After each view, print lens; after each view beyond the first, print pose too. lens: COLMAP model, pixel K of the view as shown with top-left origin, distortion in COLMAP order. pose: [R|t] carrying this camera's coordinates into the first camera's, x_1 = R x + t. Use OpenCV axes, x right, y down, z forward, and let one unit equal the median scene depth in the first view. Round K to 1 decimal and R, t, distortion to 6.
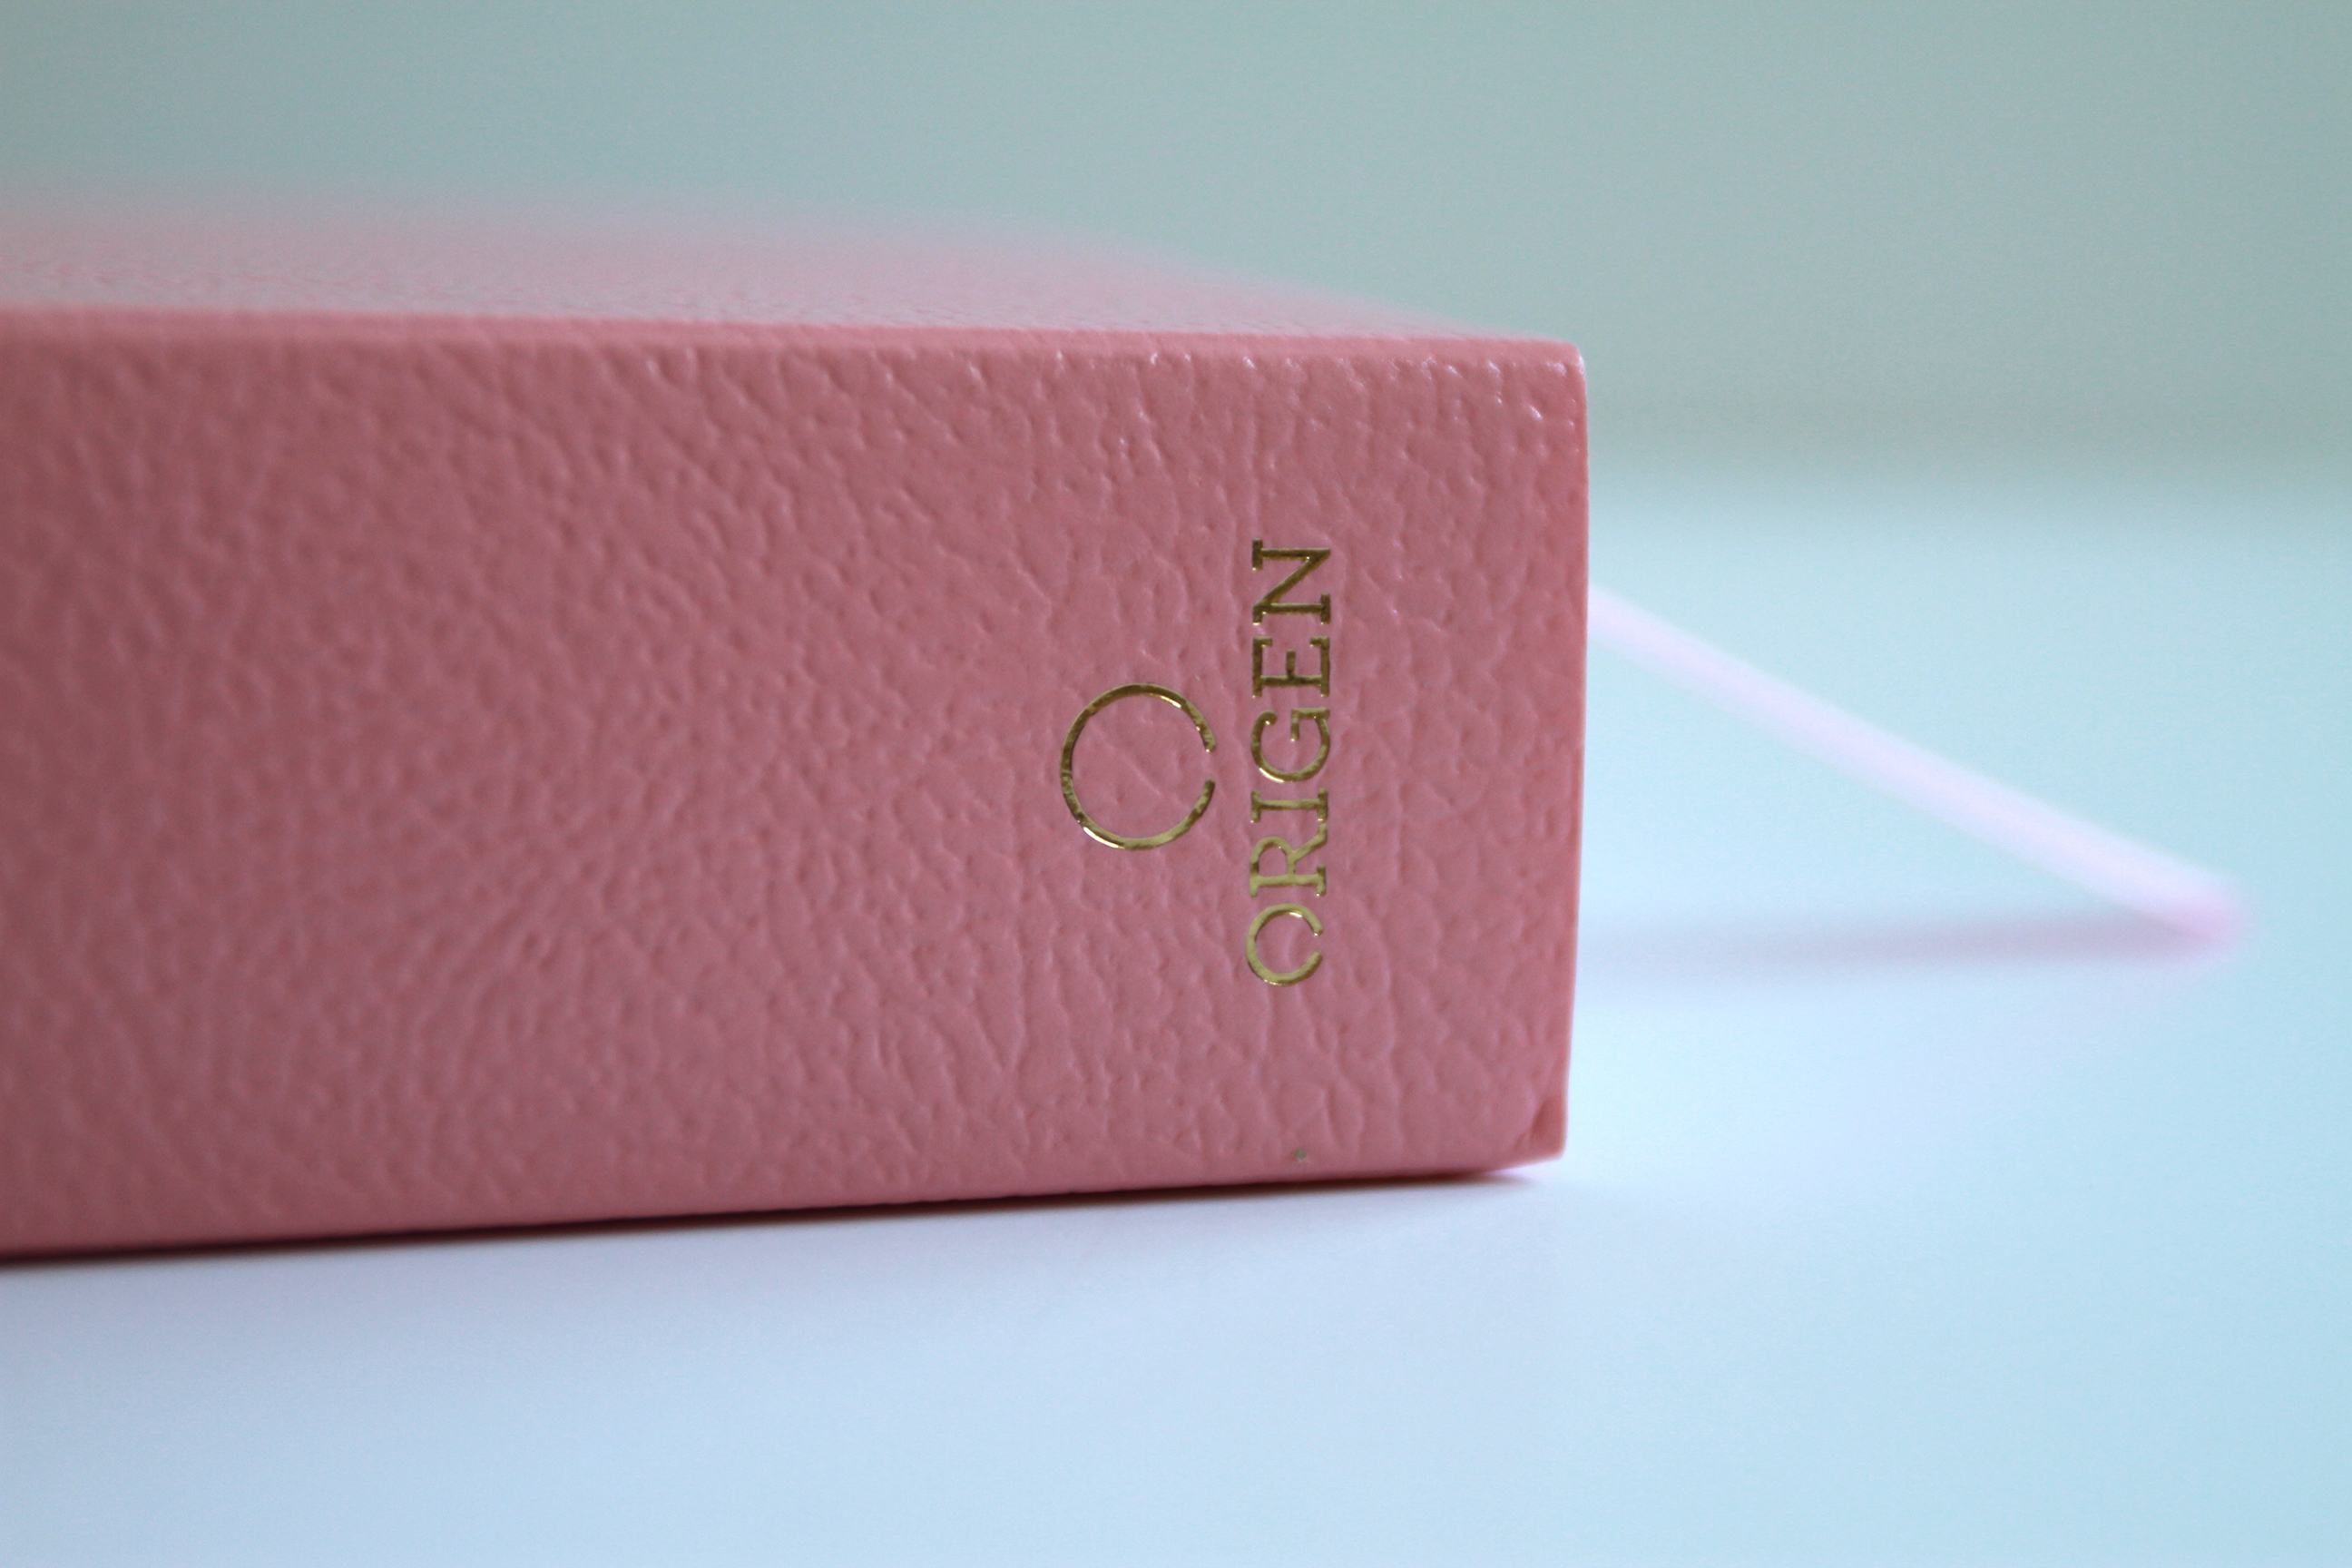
lens RADIAL K [[4018.3, 0, 1176.0], [0, 4018.3, 784.0], [0, 0, 1]] dist [0.008342, 0.015328]
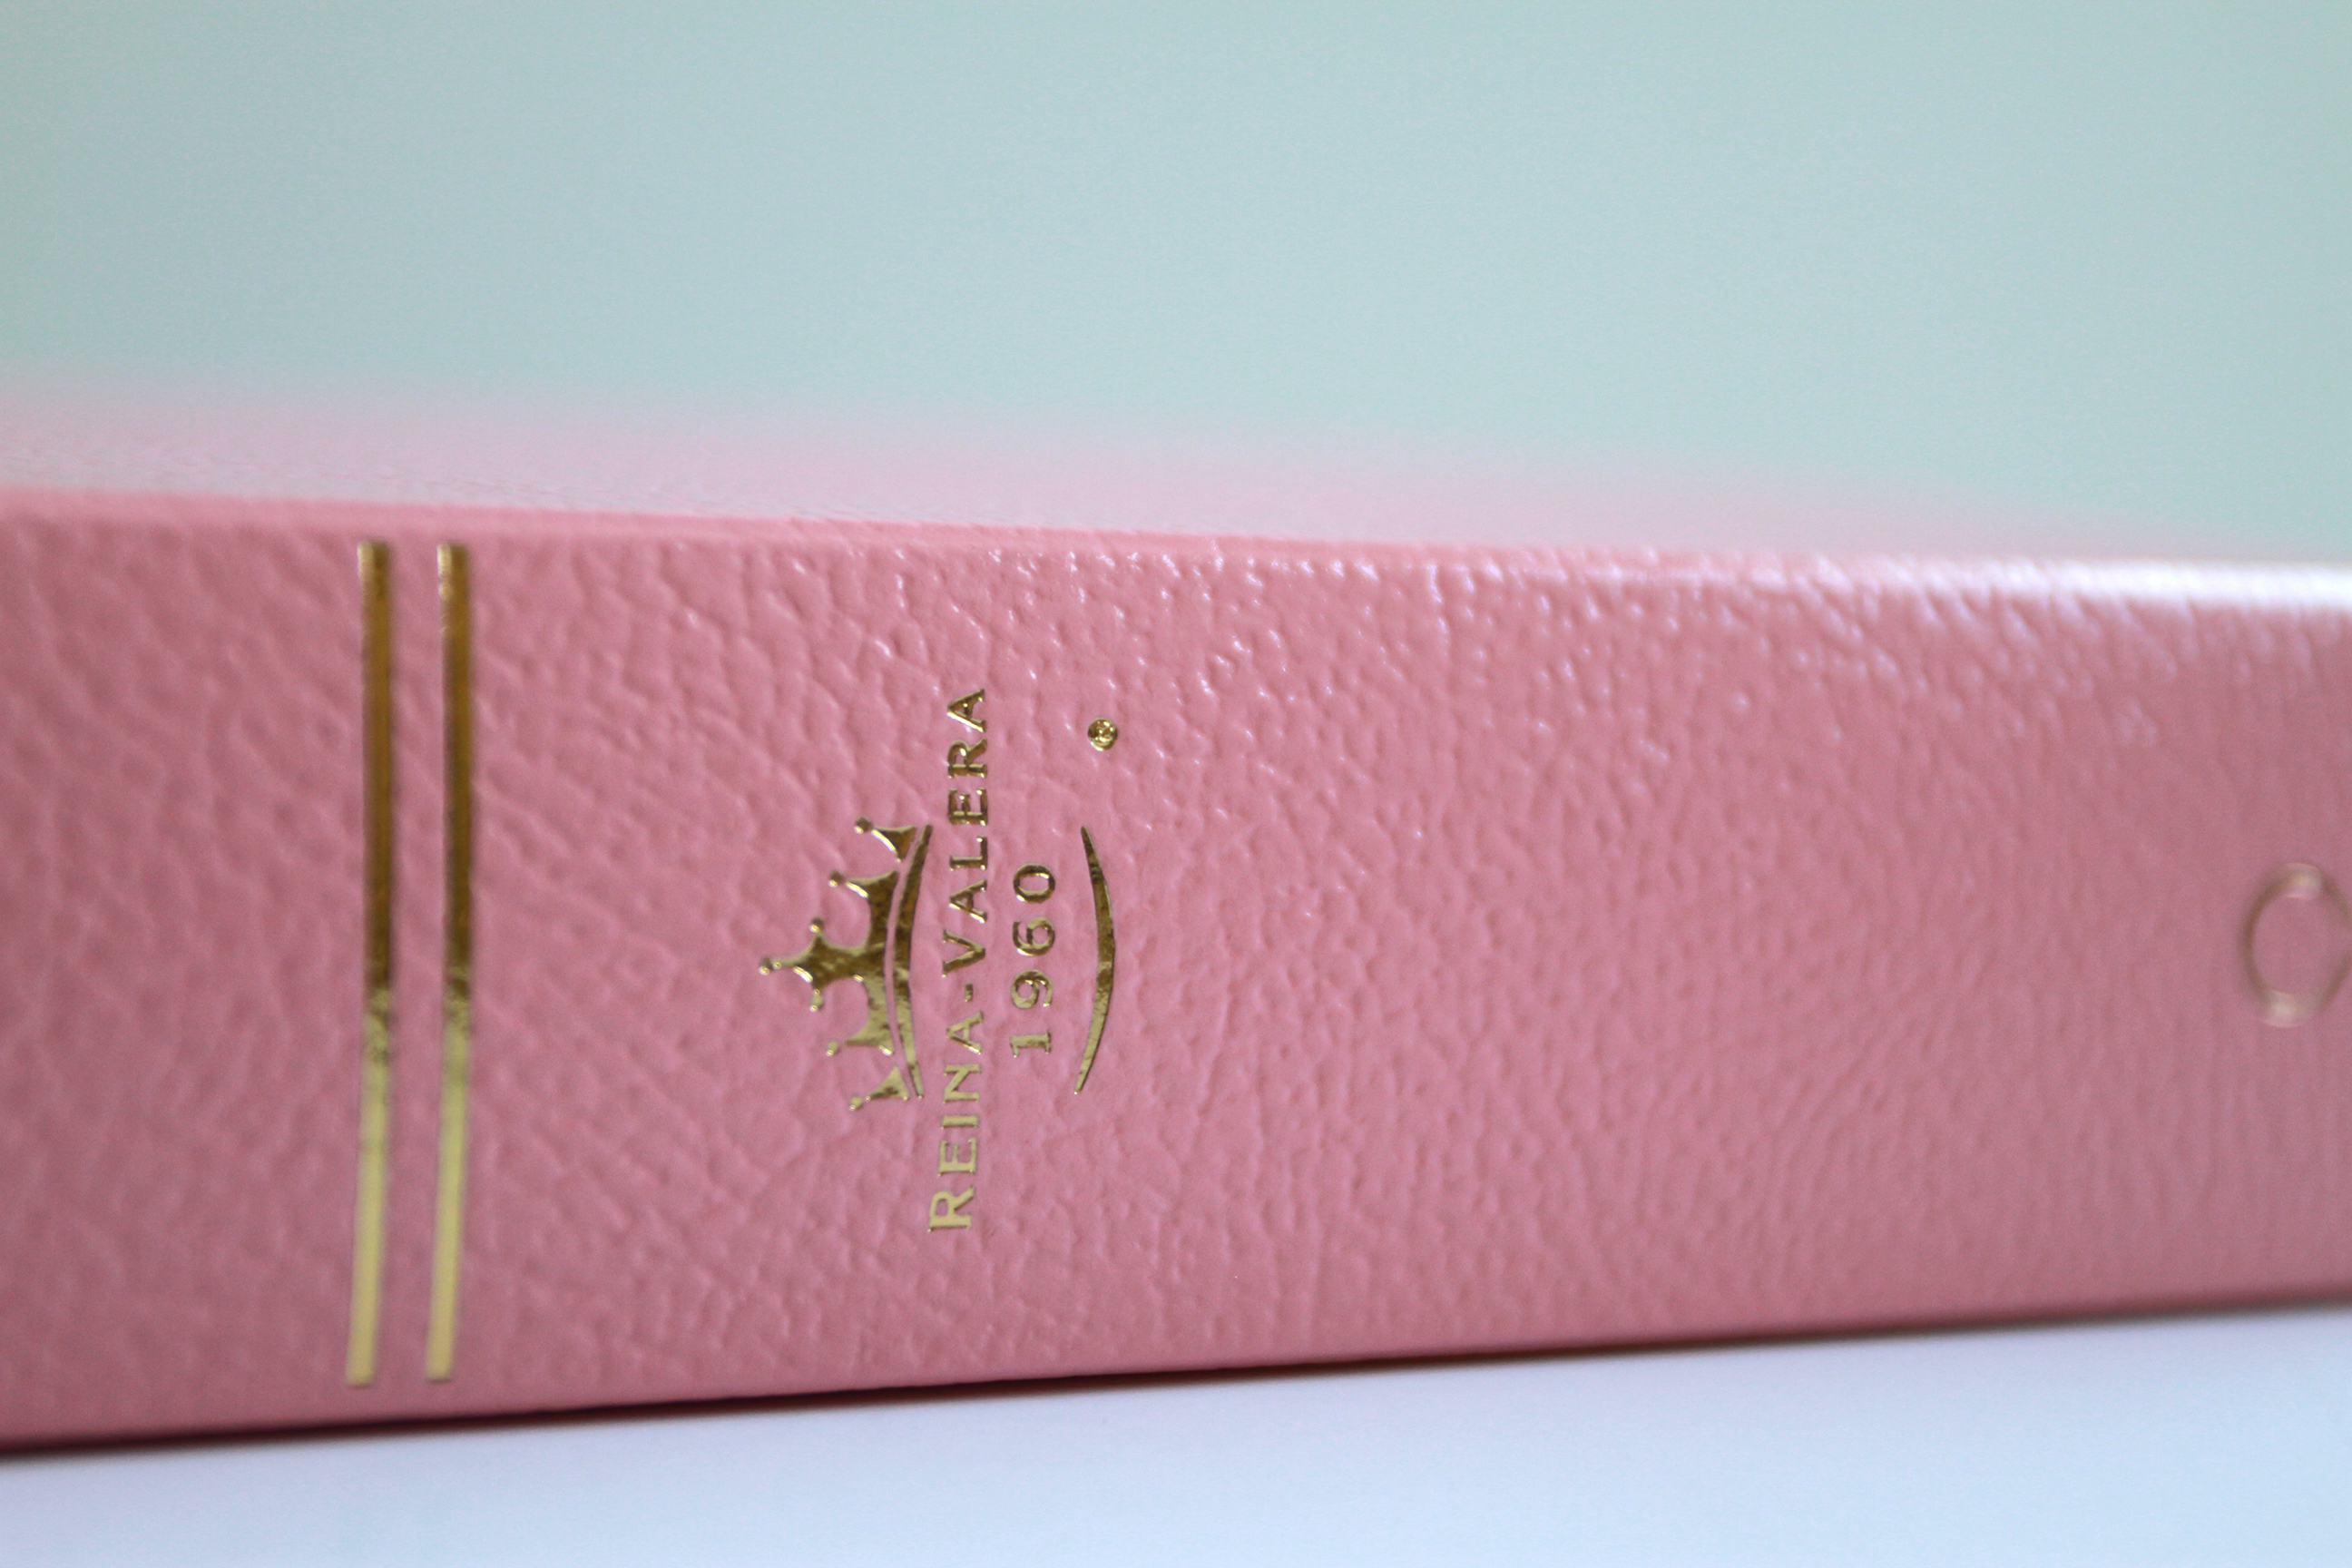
lens RADIAL K [[4018.3, 0, 1176.0], [0, 4018.3, 784.0], [0, 0, 1]] dist [0.008342, 0.015328]
pose [[0.994885, 0.009385, 0.100580, -0.477647], [-0.004359, 0.998736, -0.050066, 0.010301], [-0.100923, 0.049372, 0.993668, -0.153266]]
